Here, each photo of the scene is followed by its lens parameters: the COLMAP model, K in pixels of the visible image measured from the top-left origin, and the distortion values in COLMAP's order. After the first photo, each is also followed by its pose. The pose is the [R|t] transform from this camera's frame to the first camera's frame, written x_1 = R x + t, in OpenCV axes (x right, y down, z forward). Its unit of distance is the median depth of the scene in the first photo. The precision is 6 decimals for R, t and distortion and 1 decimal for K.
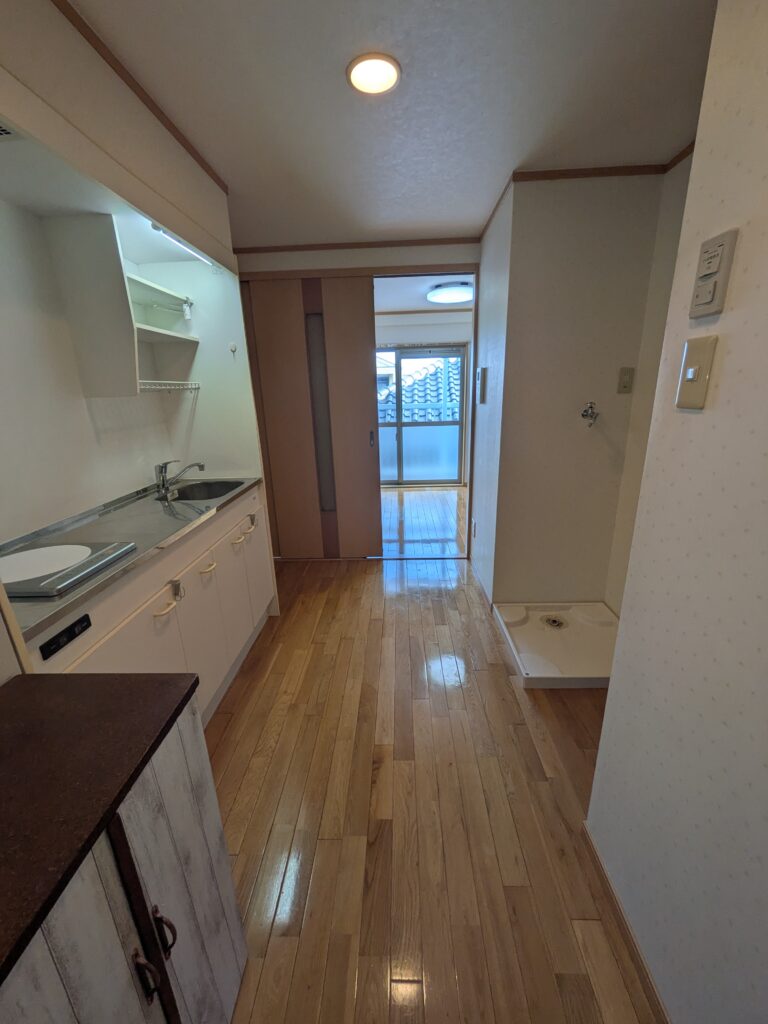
lens RADIAL K [[406.2, 0, 384.0], [0, 406.2, 512.0], [0, 0, 1]] dist [-0.000677, 0.000551]
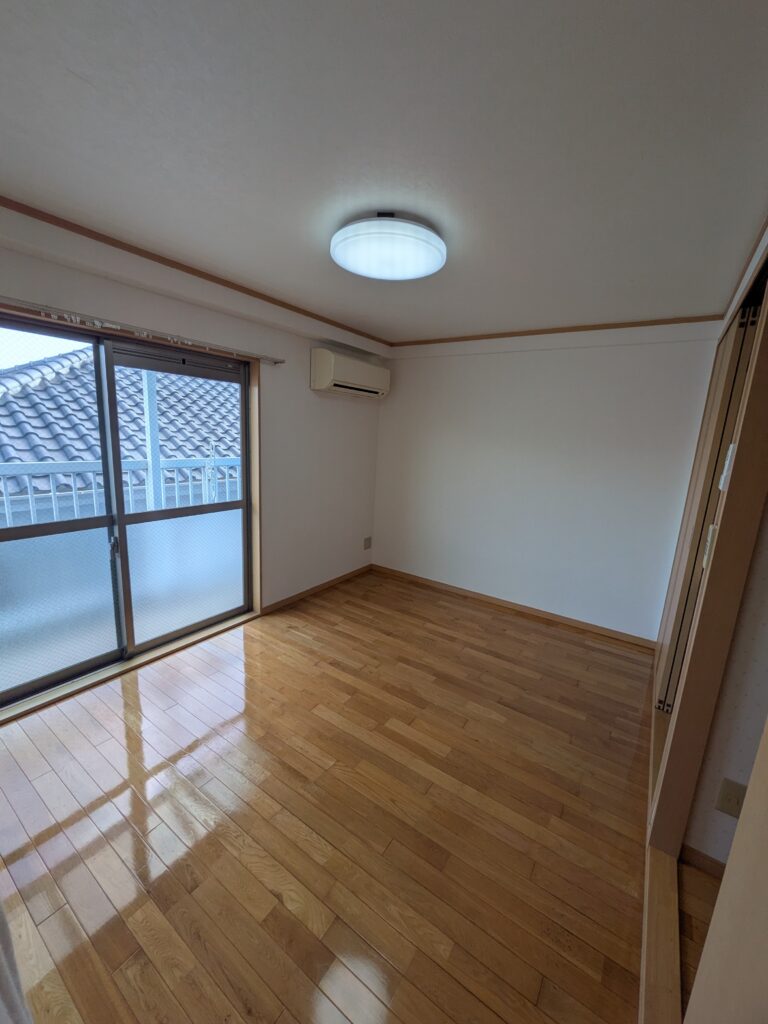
lens RADIAL K [[406.2, 0, 384.0], [0, 406.2, 512.0], [0, 0, 1]] dist [-0.000677, 0.000551]
pose [[0.530874, -0.109040, 0.840407, -0.160753], [0.180266, 0.983522, 0.013737, -0.180648], [-0.828056, 0.144204, 0.541782, 0.552317]]
